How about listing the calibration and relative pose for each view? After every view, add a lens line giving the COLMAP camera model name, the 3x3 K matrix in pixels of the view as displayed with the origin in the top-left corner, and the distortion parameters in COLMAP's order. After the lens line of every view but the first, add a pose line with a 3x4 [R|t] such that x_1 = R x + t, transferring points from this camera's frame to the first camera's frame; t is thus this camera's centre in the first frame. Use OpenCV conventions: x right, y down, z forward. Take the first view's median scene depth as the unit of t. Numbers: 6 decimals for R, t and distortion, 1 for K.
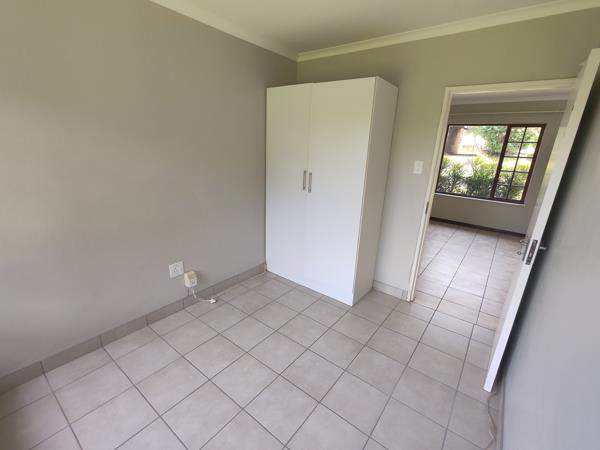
lens RADIAL K [[272.6, 0, 298.1], [0, 272.6, 225.3], [0, 0, 1]] dist [0.007801, 0.000347]
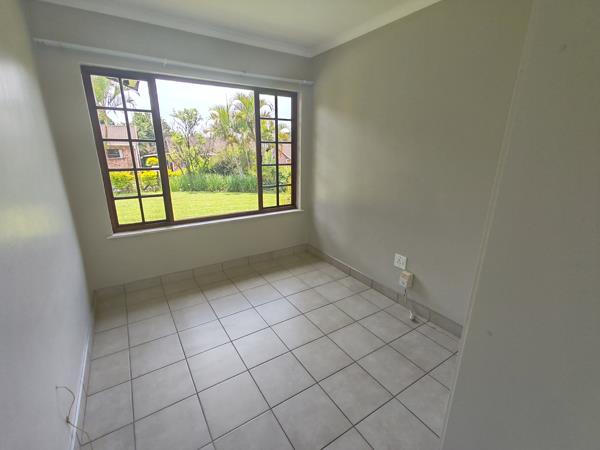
lens RADIAL K [[272.6, 0, 298.1], [0, 272.6, 225.3], [0, 0, 1]] dist [0.007801, 0.000347]
pose [[-0.337417, 0.218285, -0.915697, 0.599389], [-0.293758, 0.899751, 0.322728, -0.179906], [0.894347, 0.377887, -0.239468, 0.849993]]
